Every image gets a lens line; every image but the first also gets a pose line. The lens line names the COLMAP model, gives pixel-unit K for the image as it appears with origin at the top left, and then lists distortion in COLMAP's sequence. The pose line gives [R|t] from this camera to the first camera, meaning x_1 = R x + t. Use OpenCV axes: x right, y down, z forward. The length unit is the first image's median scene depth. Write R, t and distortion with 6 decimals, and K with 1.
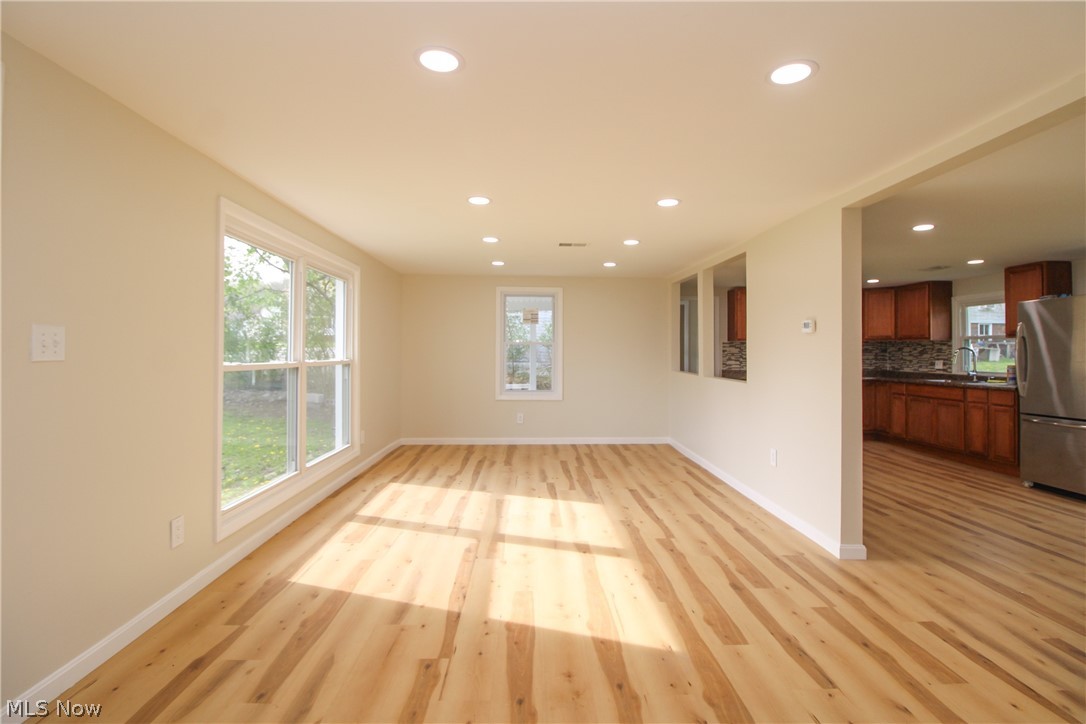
lens RADIAL K [[518.2, 0, 544.4], [0, 518.2, 346.7], [0, 0, 1]] dist [0.019254, -0.027158]
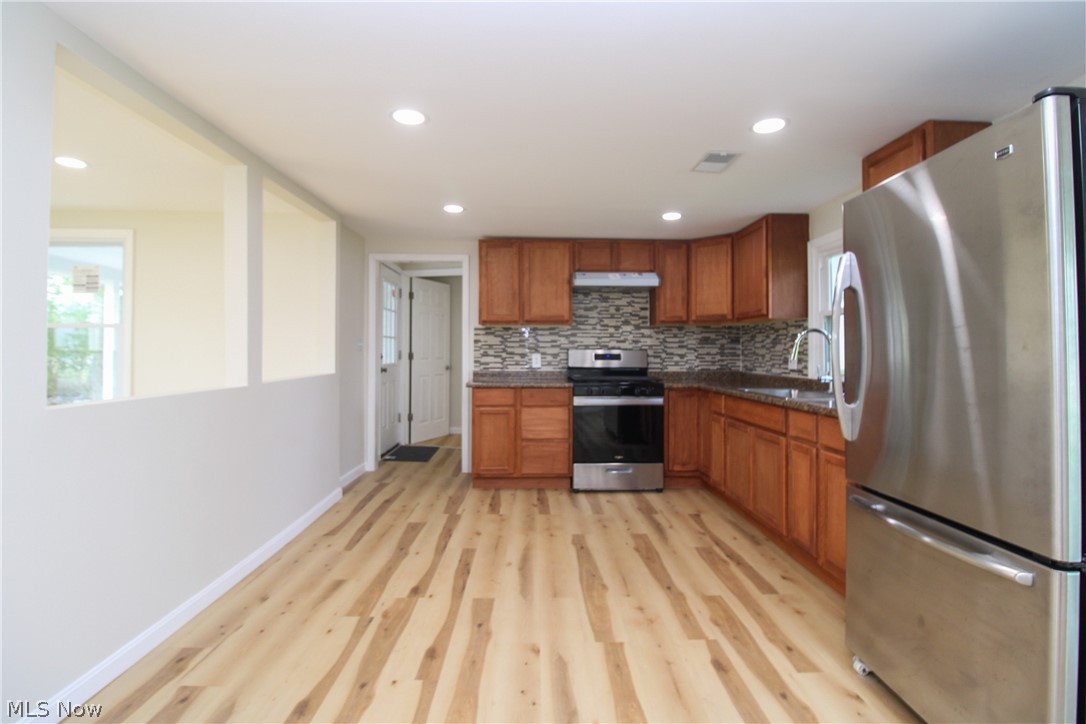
lens RADIAL K [[518.2, 0, 544.4], [0, 518.2, 346.7], [0, 0, 1]] dist [0.019254, -0.027158]
pose [[0.999984, -0.001587, -0.005363, 0.489397], [0.001581, 0.999998, -0.001280, 0.018039], [0.005365, 0.001271, 0.999985, 0.422869]]
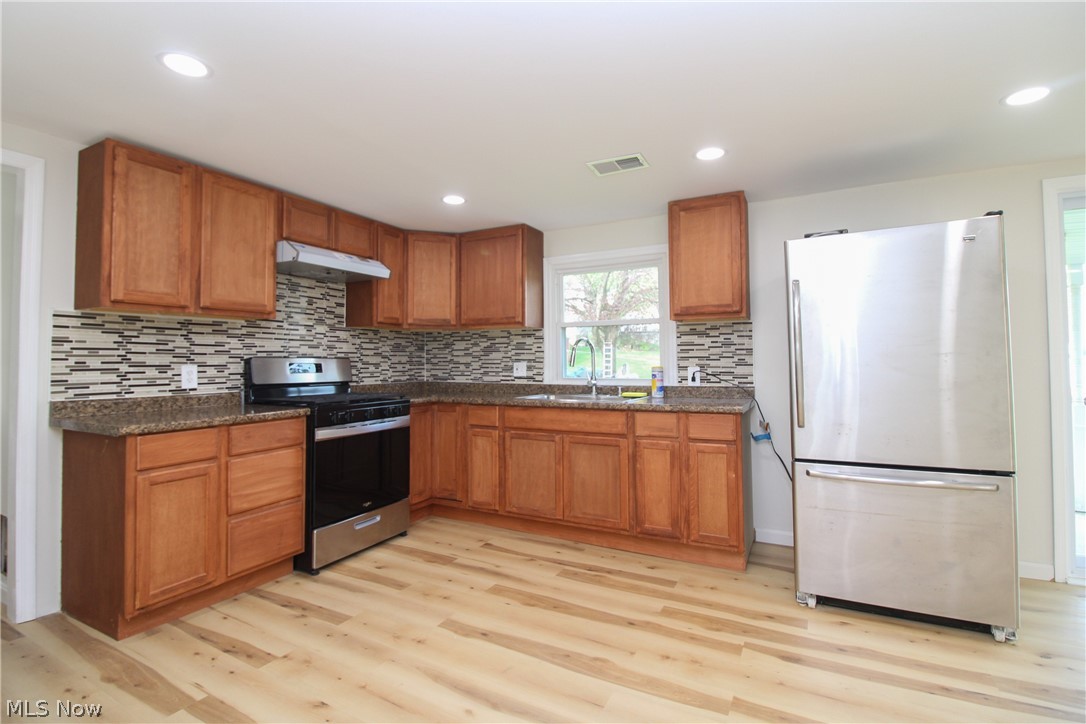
lens RADIAL K [[510.0, 0, 548.2], [0, 510.0, 345.6], [0, 0, 1]] dist [0.002293, -0.017571]
pose [[0.492242, 0.019215, 0.870246, 0.260512], [-0.000397, 0.999761, -0.021851, 0.020177], [-0.870458, 0.010410, 0.492132, 0.683593]]
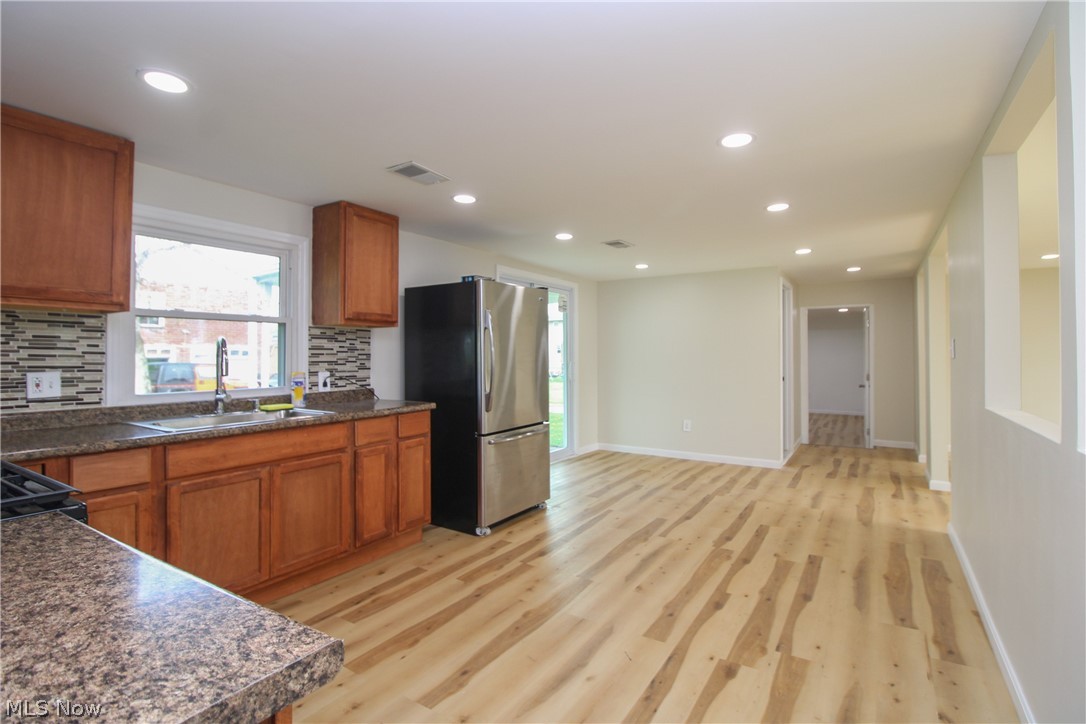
lens RADIAL K [[510.0, 0, 548.2], [0, 510.0, 345.6], [0, 0, 1]] dist [0.002293, -0.017571]
pose [[-0.826783, 0.004386, 0.562504, 0.318249], [-0.009934, 0.999700, -0.022397, 0.013788], [-0.562433, -0.024105, -0.826491, 1.091156]]
